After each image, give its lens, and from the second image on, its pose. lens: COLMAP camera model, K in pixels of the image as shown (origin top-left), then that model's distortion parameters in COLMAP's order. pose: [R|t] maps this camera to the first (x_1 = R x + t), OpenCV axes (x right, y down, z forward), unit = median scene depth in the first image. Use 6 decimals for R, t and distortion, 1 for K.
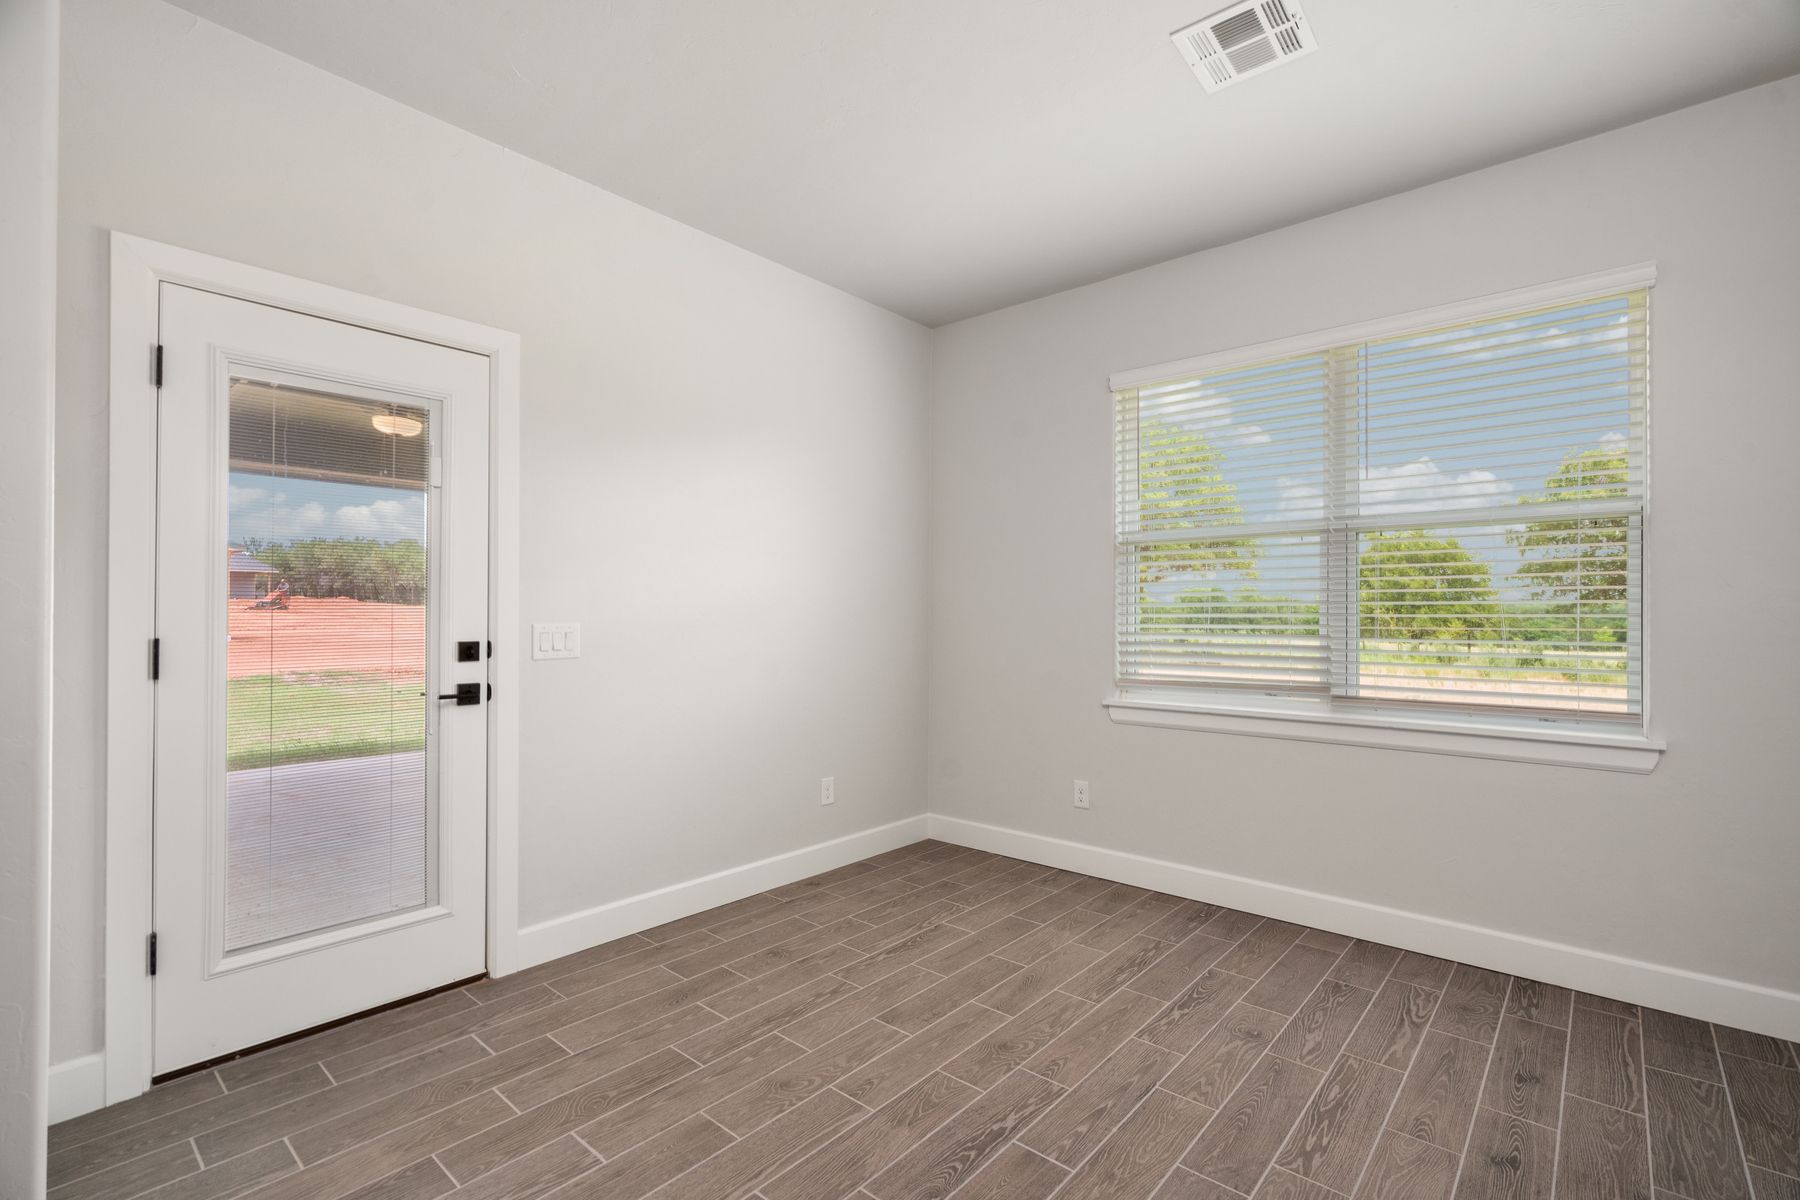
lens RADIAL K [[793.7, 0, 878.4], [0, 793.7, 604.8], [0, 0, 1]] dist [0.001086, 0.000608]
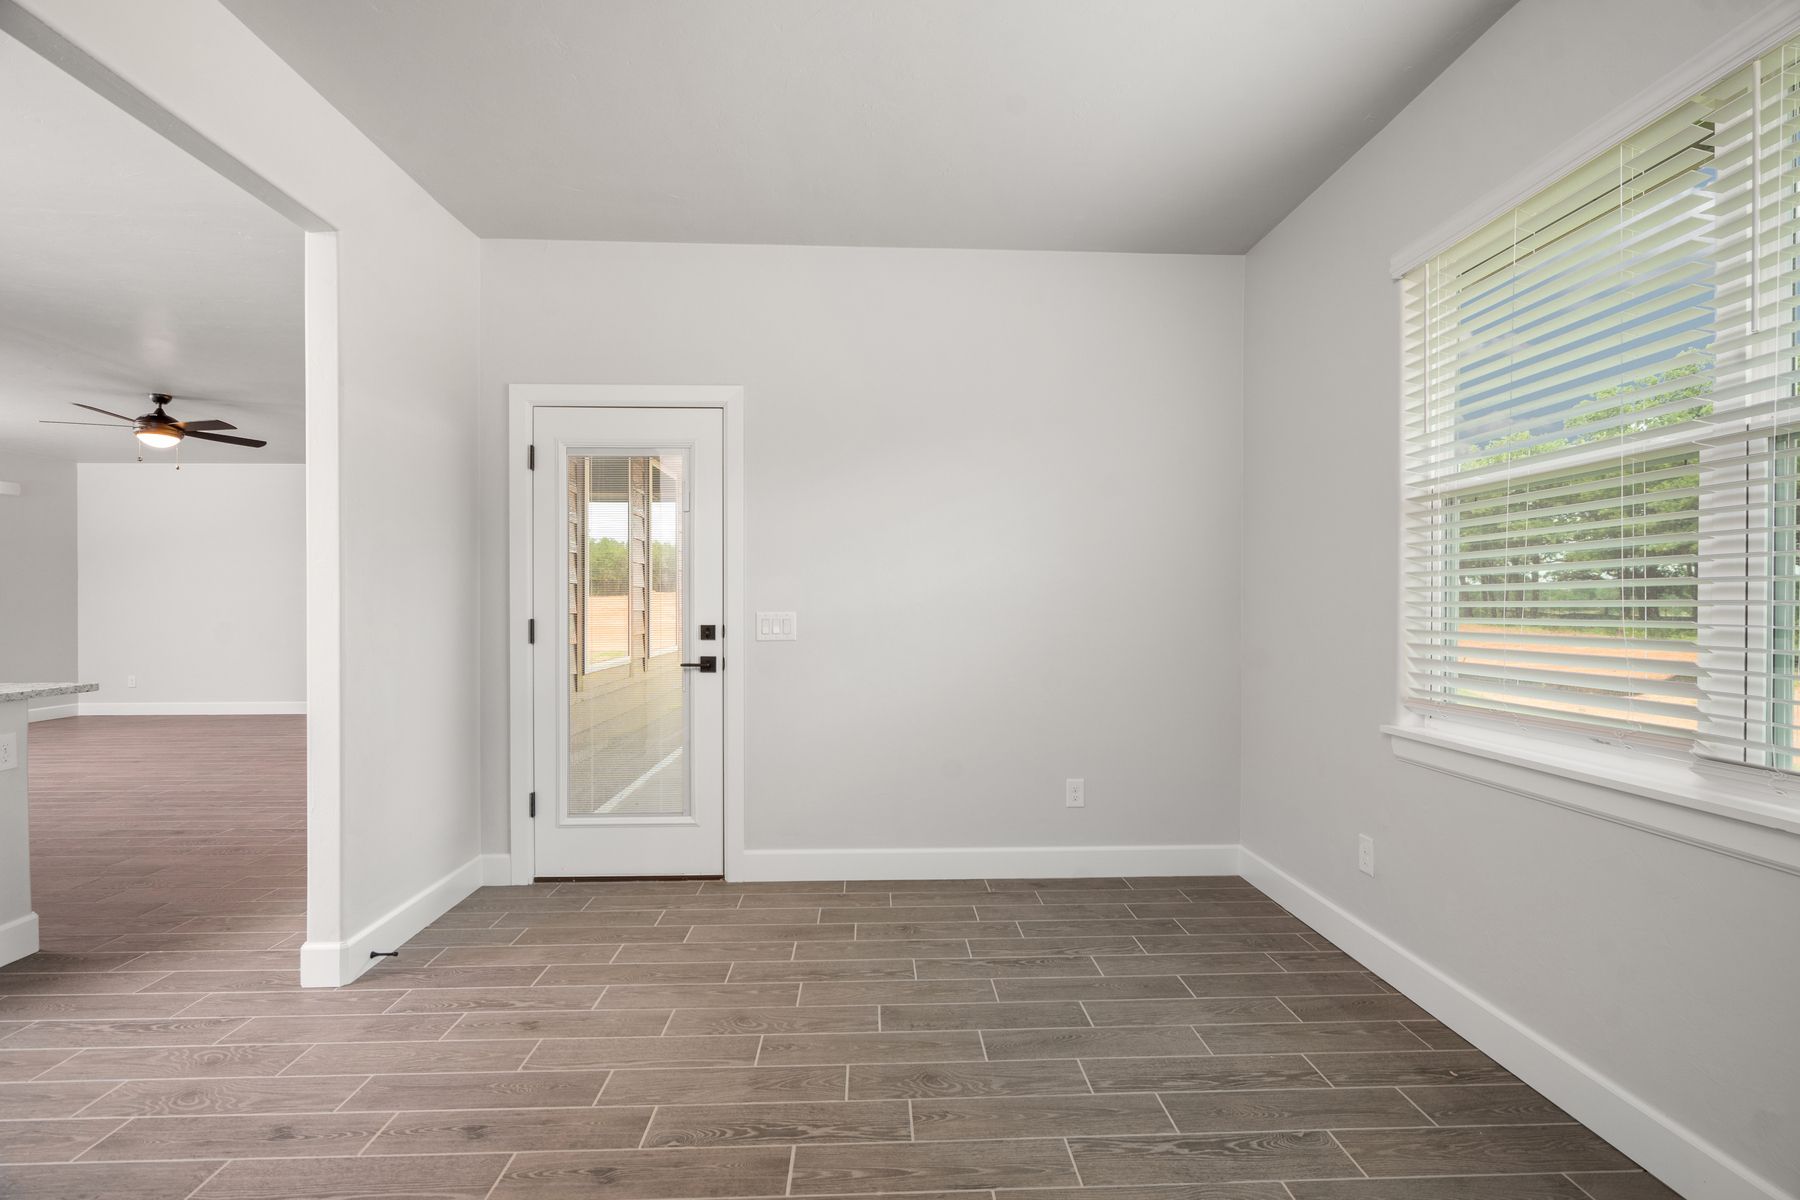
lens RADIAL K [[791.3, 0, 905.2], [0, 791.3, 607.8], [0, 0, 1]] dist [0.000579, 0.000637]
pose [[0.706126, 0.001051, -0.708086, 0.649290], [0.009823, 0.999888, 0.011279, 0.005341], [0.708018, -0.014920, 0.706036, 0.288290]]
